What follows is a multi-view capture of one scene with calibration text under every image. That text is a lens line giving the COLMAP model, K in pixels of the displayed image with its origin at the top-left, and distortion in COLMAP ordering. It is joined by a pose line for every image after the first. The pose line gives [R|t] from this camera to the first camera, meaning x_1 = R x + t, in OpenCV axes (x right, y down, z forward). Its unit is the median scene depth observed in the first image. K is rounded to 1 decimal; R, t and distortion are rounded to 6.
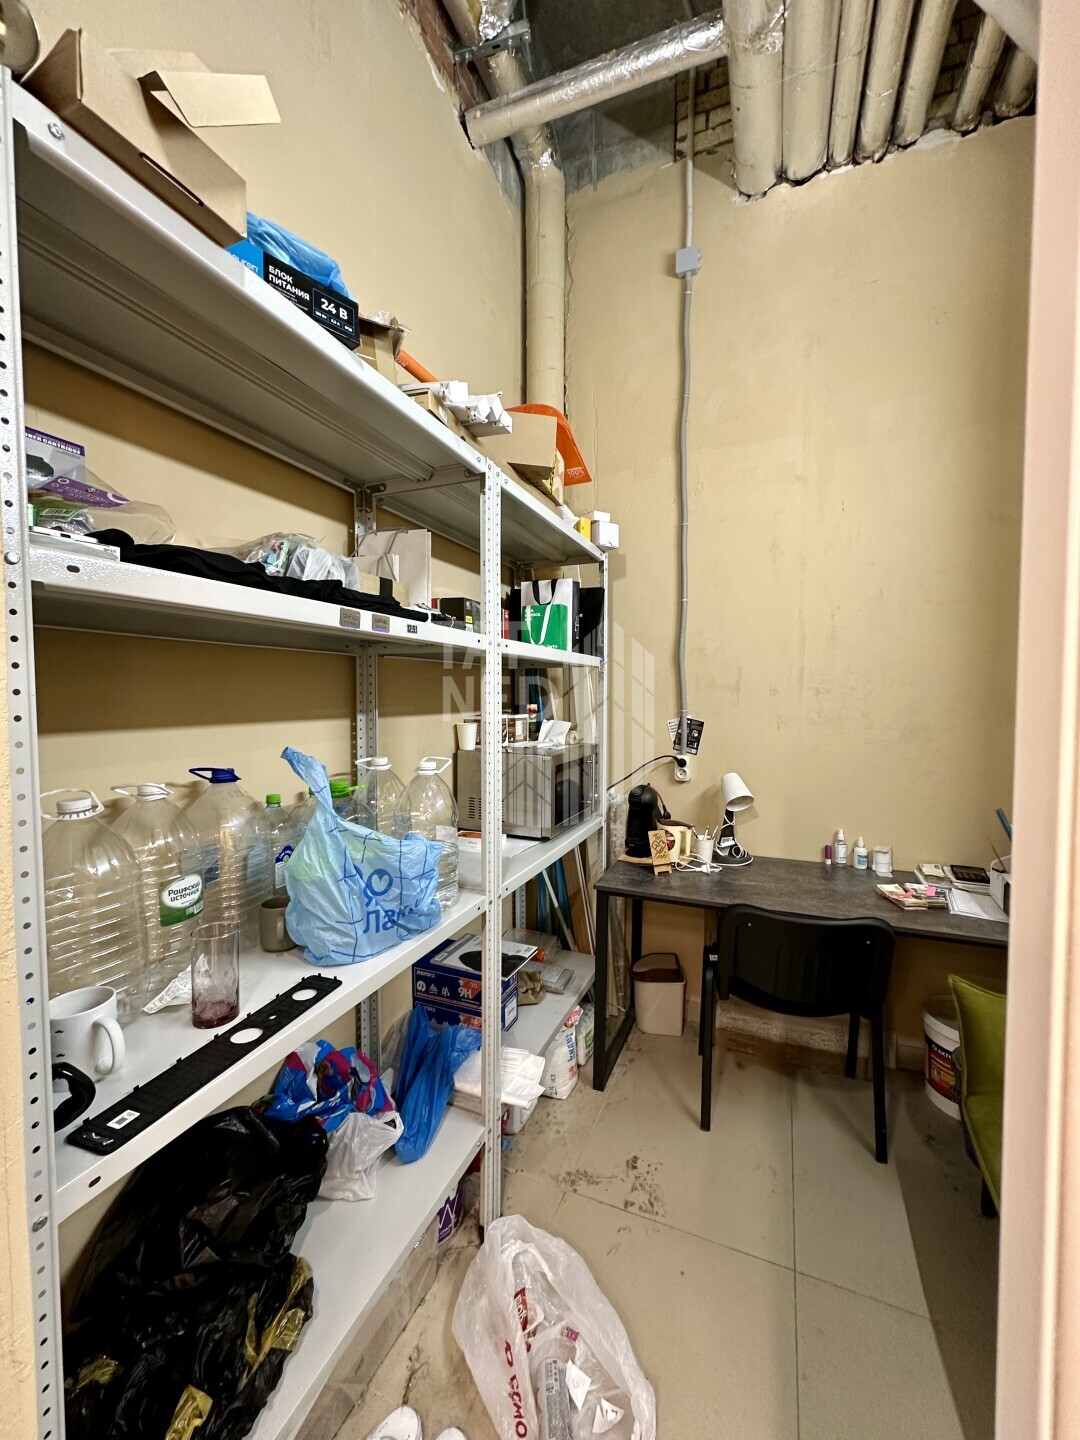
lens RADIAL K [[572.0, 0, 540.5], [0, 572.0, 718.5], [0, 0, 1]] dist [-0.001706, 0.000628]
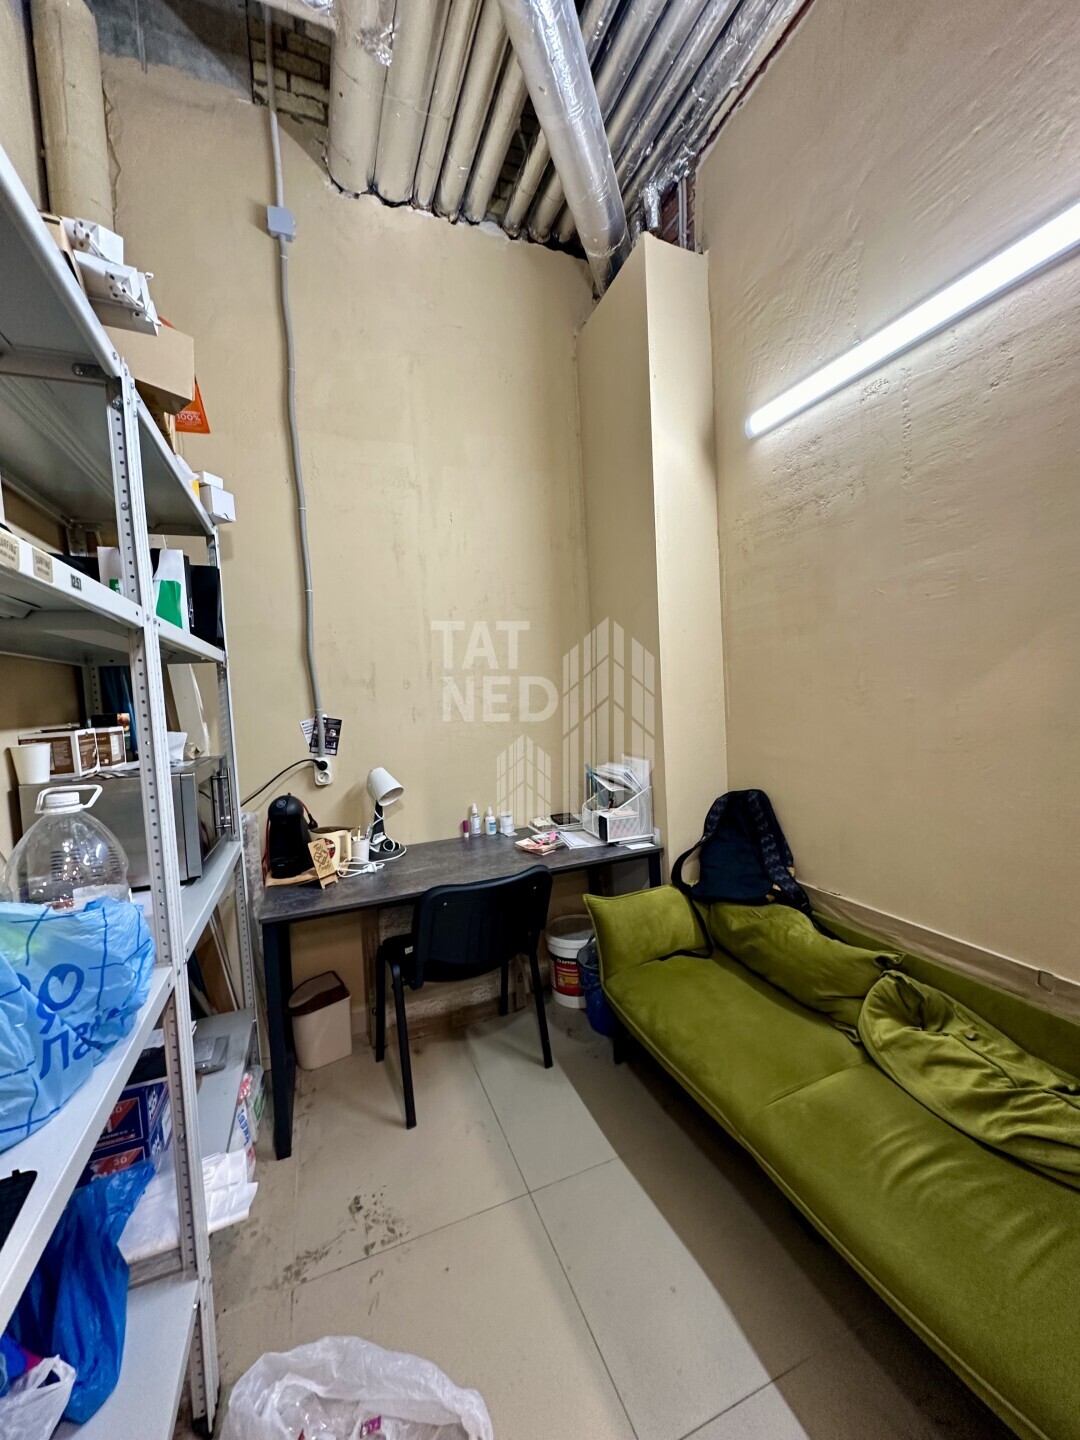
lens RADIAL K [[572.0, 0, 541.2], [0, 572.0, 719.1], [0, 0, 1]] dist [-0.001706, 0.000628]
pose [[0.712175, -0.074529, 0.698035, -0.161479], [0.084146, 0.996242, 0.020518, 0.014671], [-0.696941, 0.044124, 0.715770, 0.092316]]
